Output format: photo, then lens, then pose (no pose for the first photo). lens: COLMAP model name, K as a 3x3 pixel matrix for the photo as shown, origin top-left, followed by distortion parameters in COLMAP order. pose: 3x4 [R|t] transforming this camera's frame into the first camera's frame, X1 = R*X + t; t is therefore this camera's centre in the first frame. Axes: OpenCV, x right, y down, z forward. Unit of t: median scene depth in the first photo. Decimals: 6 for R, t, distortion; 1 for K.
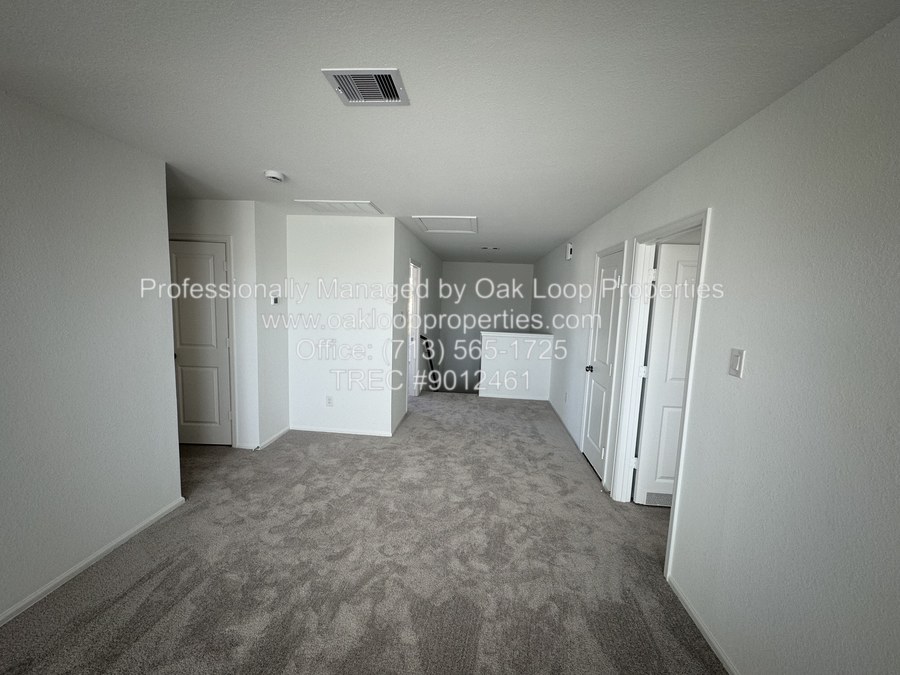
lens RADIAL K [[359.5, 0, 450.6], [0, 359.5, 338.0], [0, 0, 1]] dist [-0.004281, 0.000572]
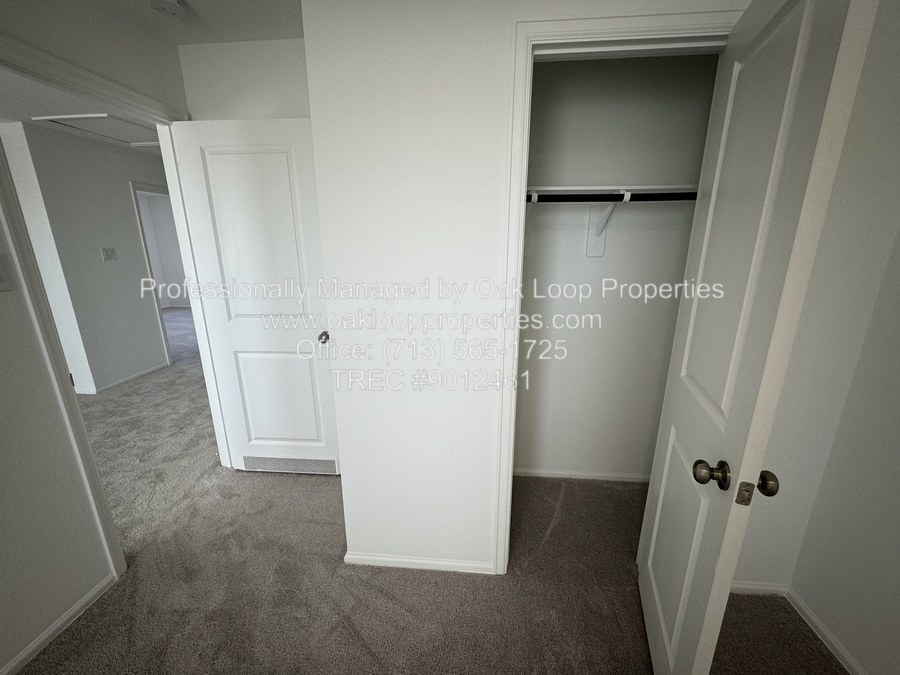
lens RADIAL K [[359.5, 0, 450.5], [0, 359.5, 337.1], [0, 0, 1]] dist [-0.004281, 0.000572]
pose [[0.999170, -0.038203, -0.014154, 0.795966], [0.039880, 0.988167, 0.148105, 0.047965], [0.008329, -0.148546, 0.988870, 0.186068]]
